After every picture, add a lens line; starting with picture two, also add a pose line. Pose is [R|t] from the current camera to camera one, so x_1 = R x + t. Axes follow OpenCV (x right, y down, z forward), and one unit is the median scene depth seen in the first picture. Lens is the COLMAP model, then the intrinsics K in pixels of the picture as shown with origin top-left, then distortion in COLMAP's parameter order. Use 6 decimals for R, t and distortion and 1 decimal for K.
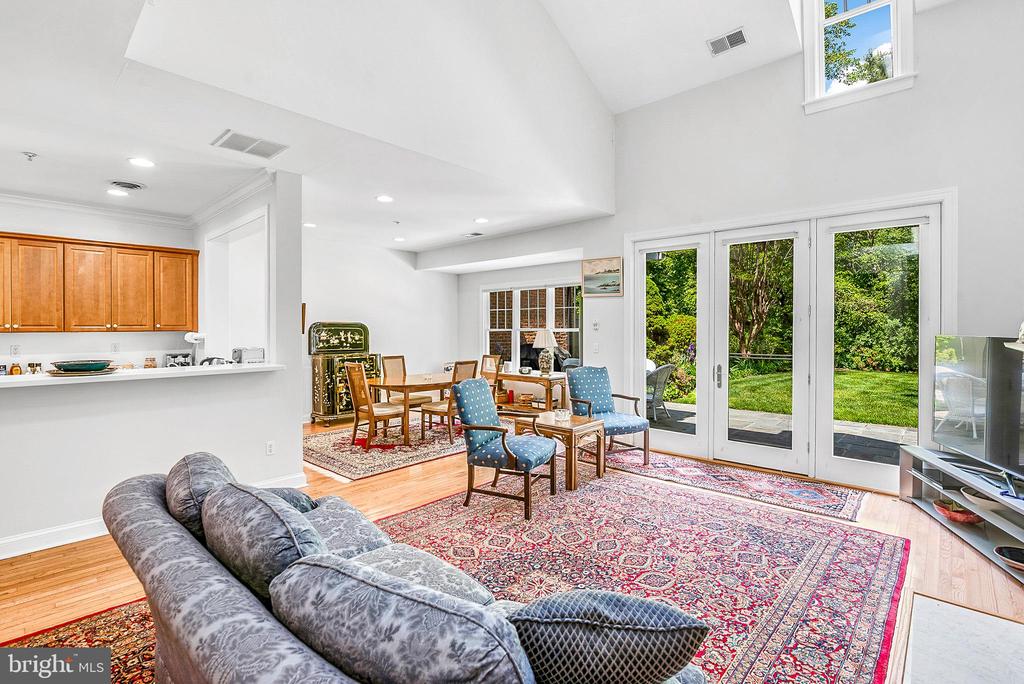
lens RADIAL K [[493.2, 0, 500.0], [0, 493.2, 328.7], [0, 0, 1]] dist [-0.022424, -0.000318]
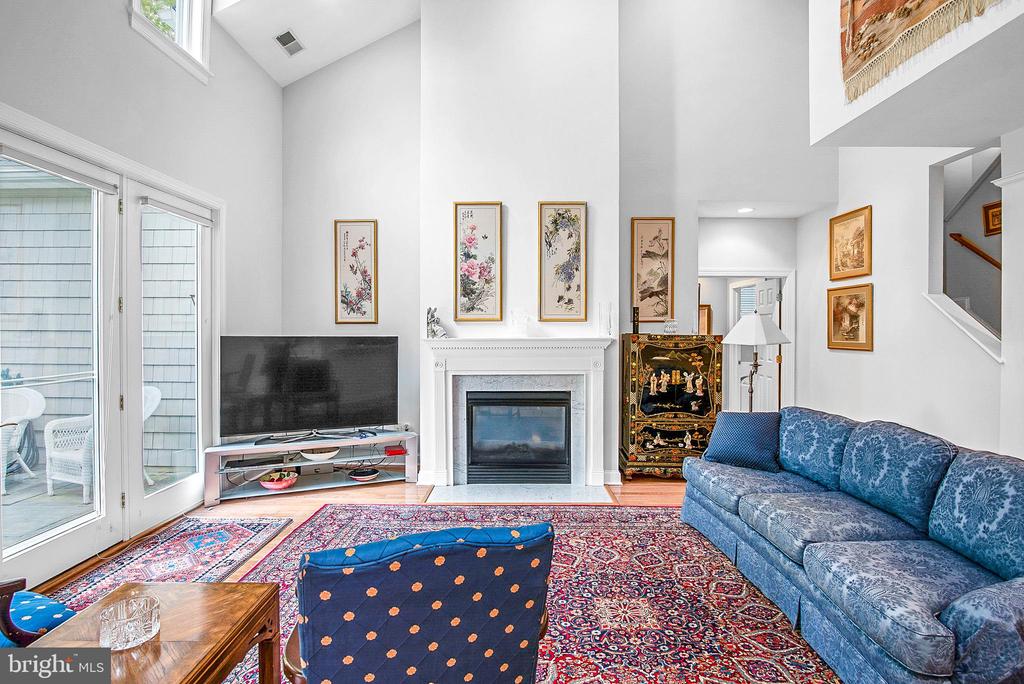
lens RADIAL K [[493.2, 0, 500.0], [0, 493.2, 328.7], [0, 0, 1]] dist [-0.022424, -0.000318]
pose [[-0.690110, 0.002088, 0.723702, -0.152730], [-0.000040, 0.999996, -0.002923, -0.002748], [-0.723705, -0.002047, -0.690107, 0.647593]]
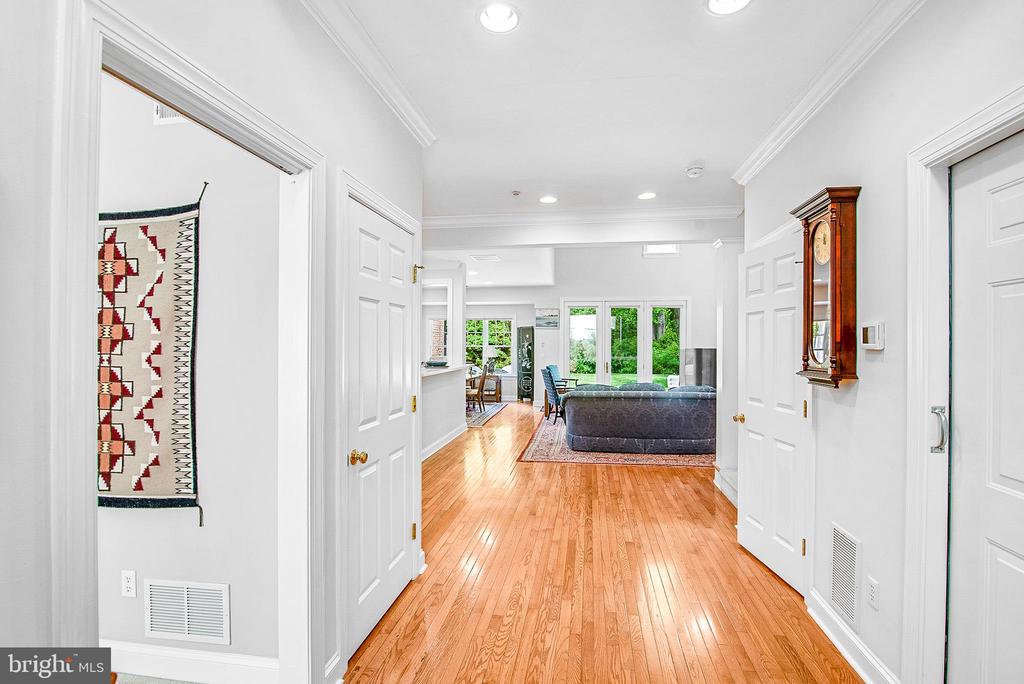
lens RADIAL K [[502.7, 0, 536.1], [0, 502.7, 344.8], [0, 0, 1]] dist [-0.019412, -0.000034]
pose [[0.797256, 0.003752, 0.603629, -0.835408], [-0.003814, 0.999992, -0.001179, -0.001047], [-0.603629, -0.001362, 0.797264, -0.429678]]
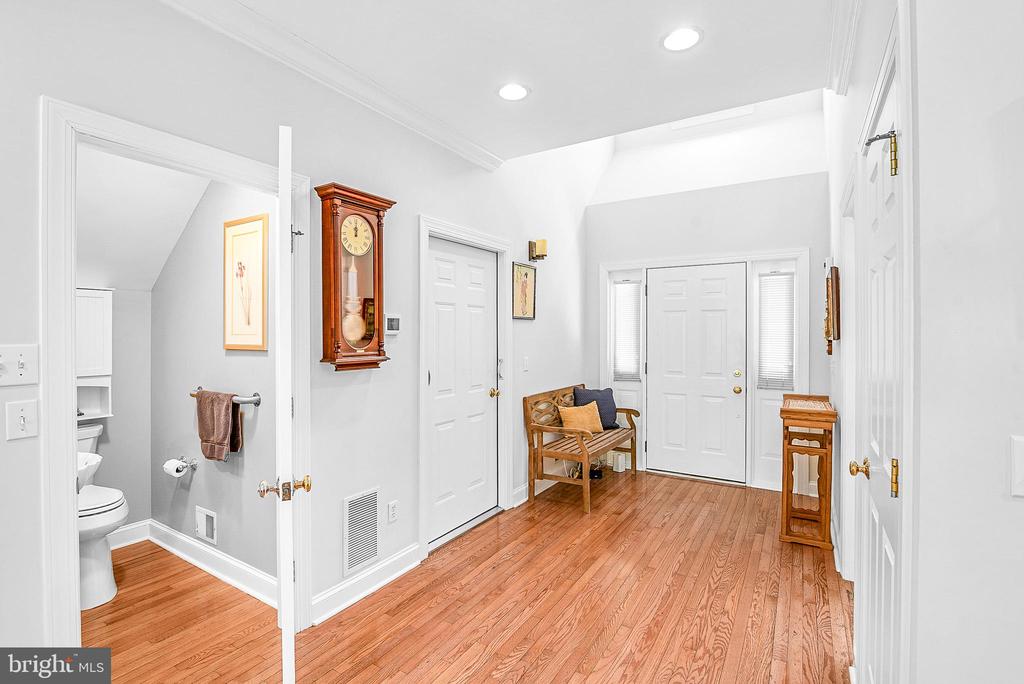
lens RADIAL K [[493.2, 0, 500.0], [0, 493.2, 328.7], [0, 0, 1]] dist [-0.022424, -0.000318]
pose [[-0.980128, -0.000164, -0.198364, -0.491472], [0.000981, 0.999983, -0.005674, -0.001907], [0.198362, -0.005756, -0.980112, 0.114569]]
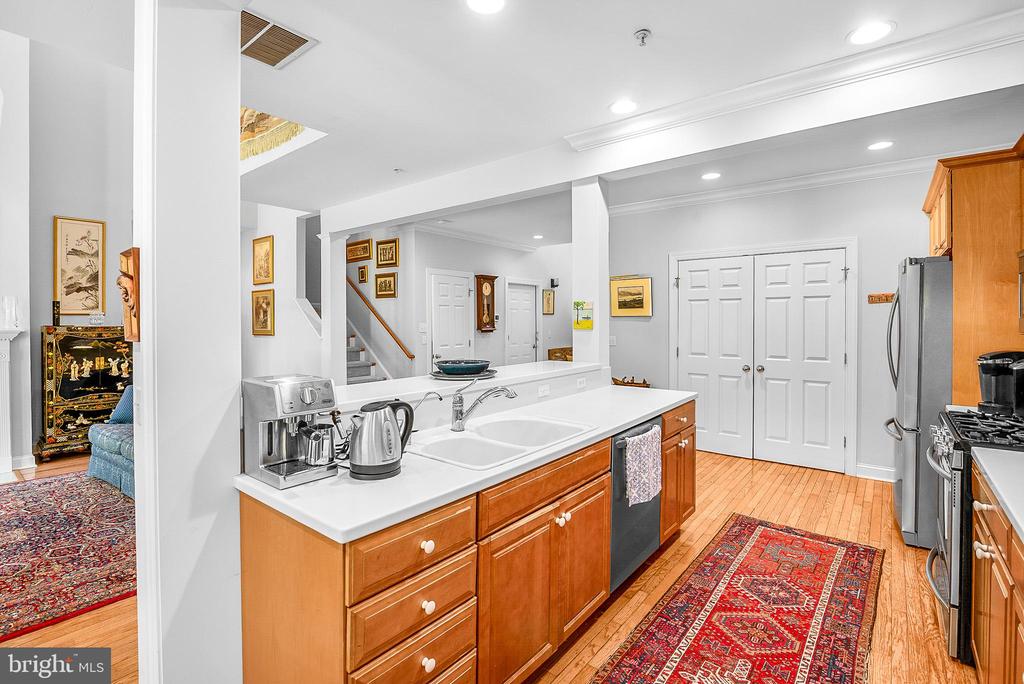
lens RADIAL K [[492.1, 0, 511.5], [0, 492.1, 324.3], [0, 0, 1]] dist [-0.002275, -0.000651]
pose [[-0.994531, 0.007140, -0.104193, -0.400203], [0.006254, 0.999941, 0.008829, -0.002435], [0.104250, 0.008129, -0.994518, 0.849029]]
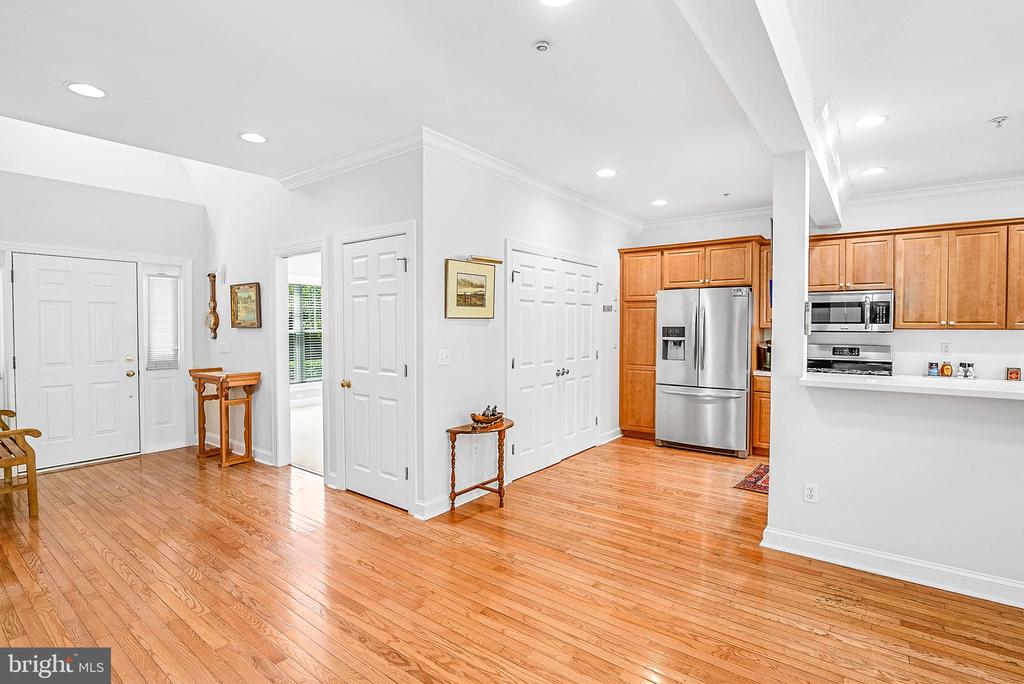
lens RADIAL K [[470.4, 0, 522.6], [0, 470.4, 336.4], [0, 0, 1]] dist [-0.017859, 0.000139]
pose [[0.127820, 0.027611, -0.991413, -0.149618], [-0.002331, 0.999618, 0.027539, -0.001248], [0.991795, -0.001209, 0.127836, 0.036474]]
